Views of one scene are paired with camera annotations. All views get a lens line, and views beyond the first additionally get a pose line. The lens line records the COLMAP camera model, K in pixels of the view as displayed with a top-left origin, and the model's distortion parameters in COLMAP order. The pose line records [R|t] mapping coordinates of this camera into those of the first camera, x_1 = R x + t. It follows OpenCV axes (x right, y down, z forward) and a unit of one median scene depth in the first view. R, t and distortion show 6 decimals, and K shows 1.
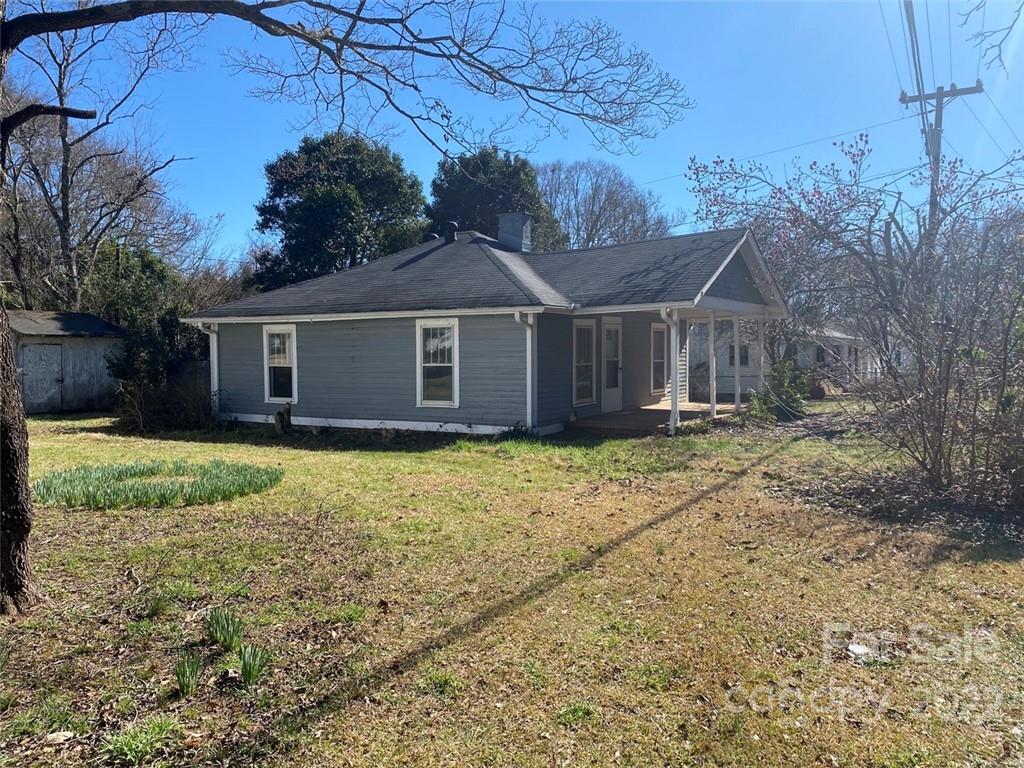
lens RADIAL K [[854.3, 0, 512.0], [0, 854.3, 384.0], [0, 0, 1]] dist [0.010688, 0.007185]
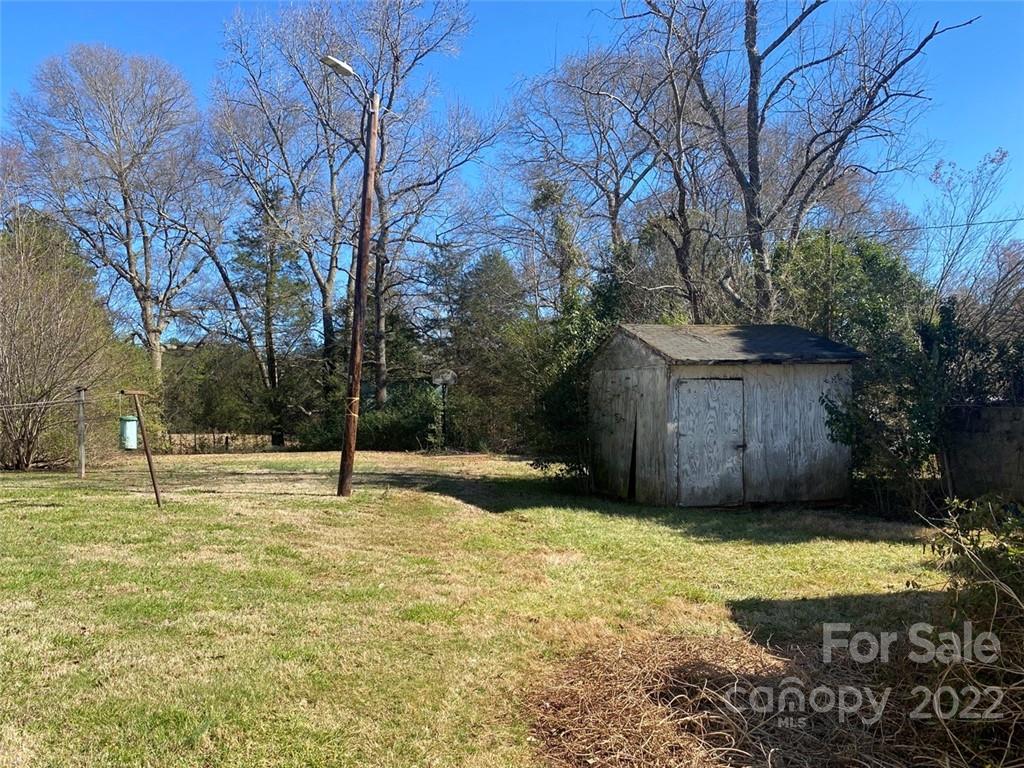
lens RADIAL K [[854.3, 0, 512.0], [0, 854.3, 384.0], [0, 0, 1]] dist [0.010688, 0.007185]
pose [[0.721919, -0.021641, -0.691639, -0.253110], [-0.012595, 0.998934, -0.044402, -0.016816], [0.691863, 0.040765, 0.720877, 0.501168]]
